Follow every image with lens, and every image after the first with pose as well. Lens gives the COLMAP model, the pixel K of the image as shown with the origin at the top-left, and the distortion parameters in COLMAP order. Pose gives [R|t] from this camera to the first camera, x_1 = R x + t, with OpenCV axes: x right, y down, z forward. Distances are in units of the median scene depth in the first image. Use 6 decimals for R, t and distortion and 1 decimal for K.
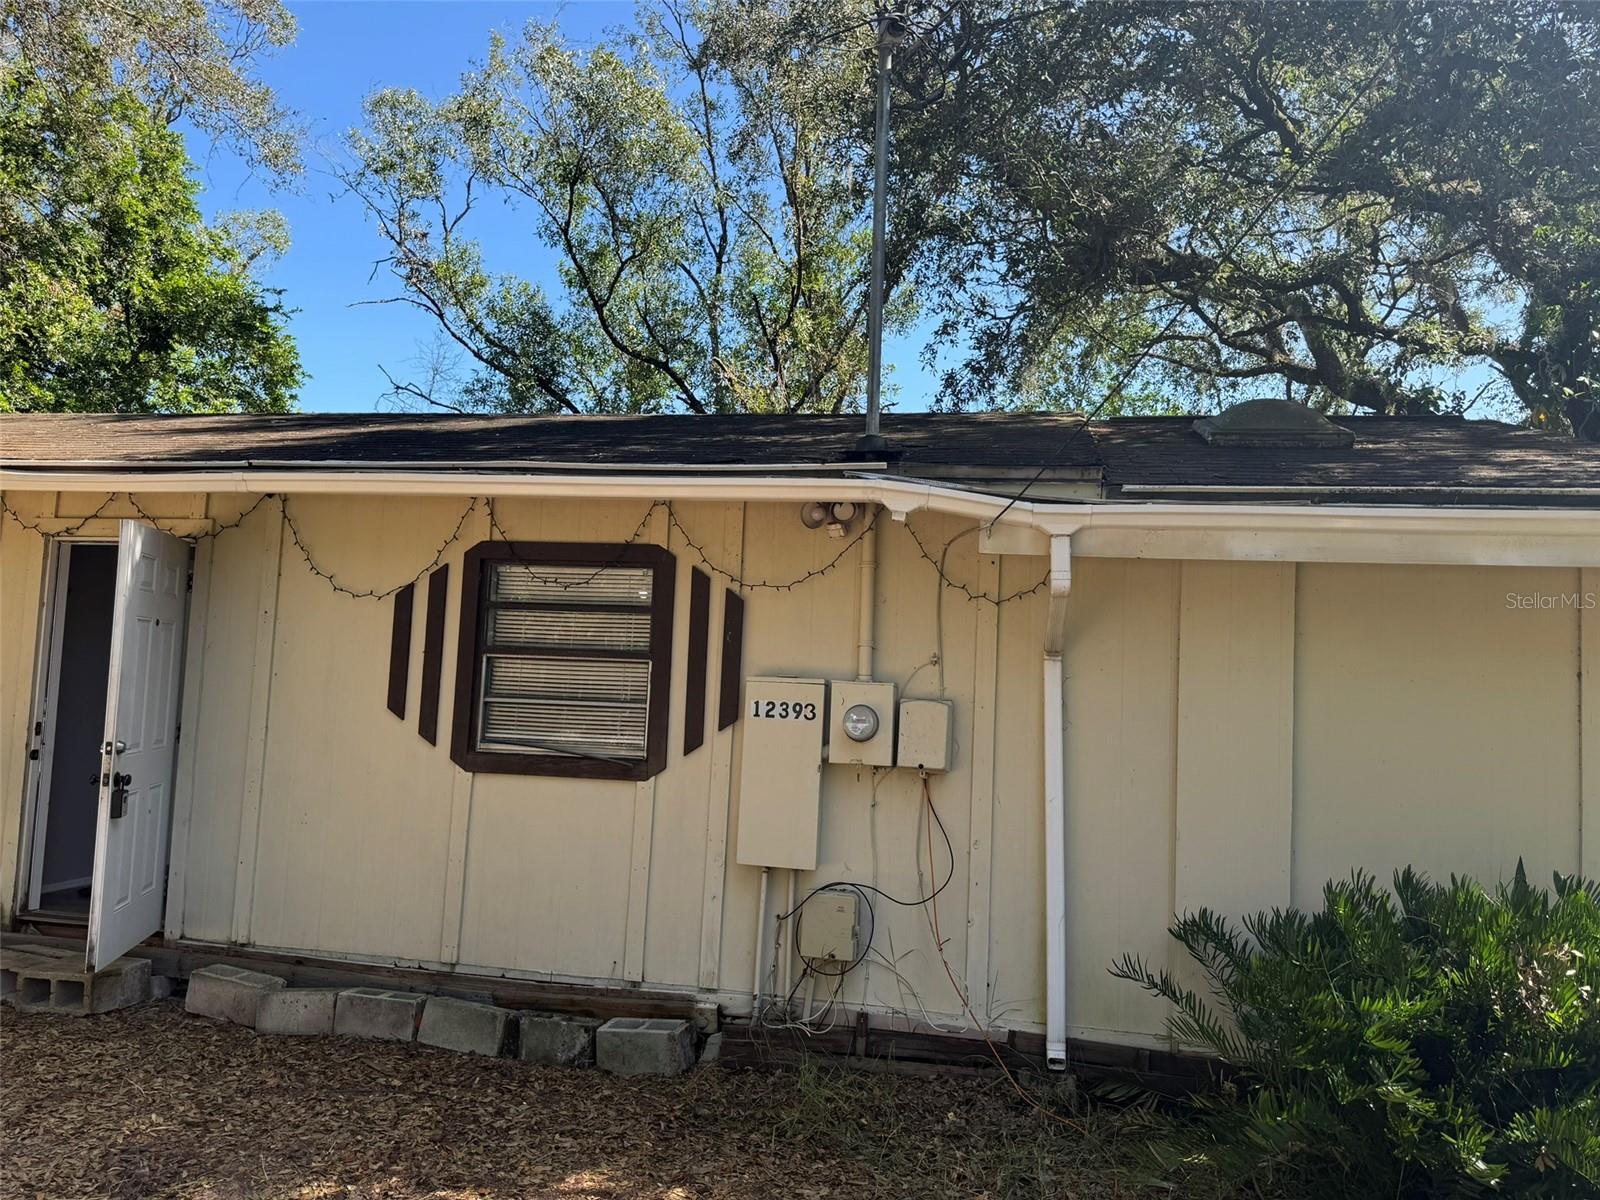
lens RADIAL K [[1179.5, 0, 800.1], [0, 1179.5, 575.9], [0, 0, 1]] dist [0.042524, -0.108020]
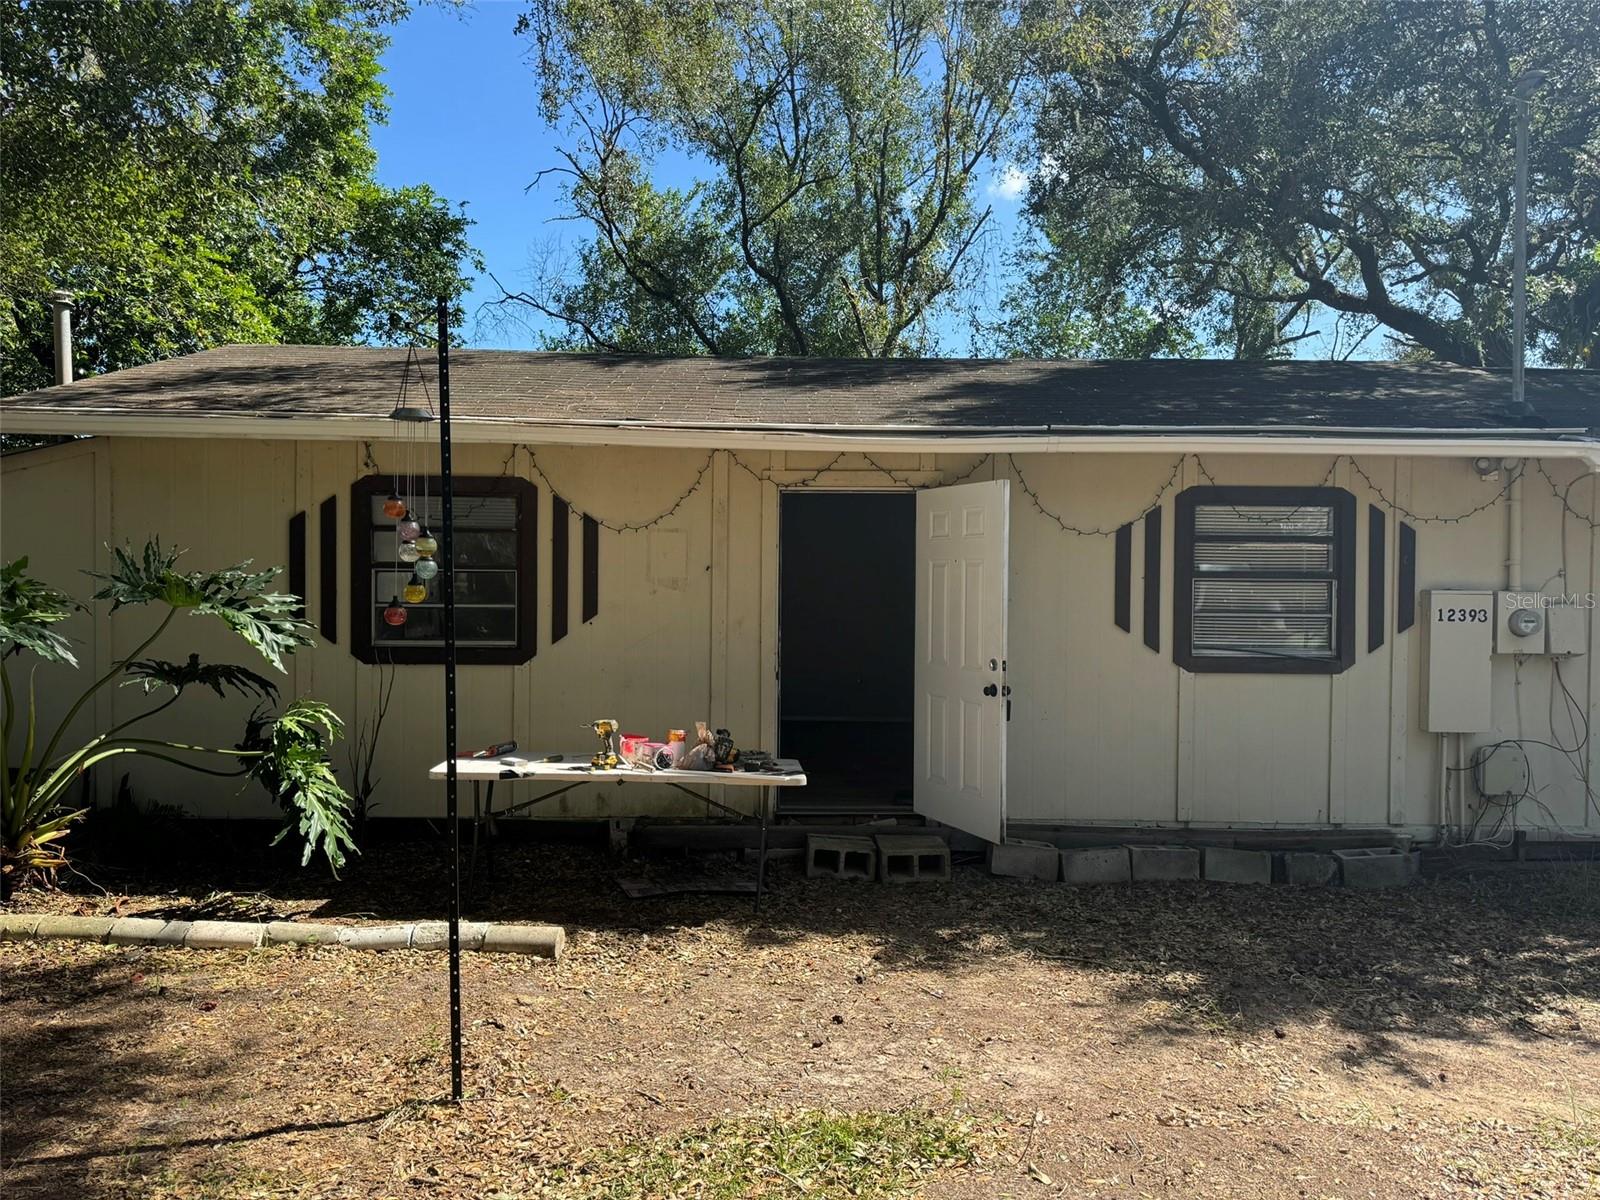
lens RADIAL K [[1126.4, 0, 811.9], [0, 1126.4, 601.4], [0, 0, 1]] dist [0.119664, -0.168323]
pose [[0.977923, -0.037212, 0.205624, -0.958417], [0.011704, 0.992226, 0.123900, -0.066618], [-0.208636, -0.118758, 0.970756, -0.088622]]
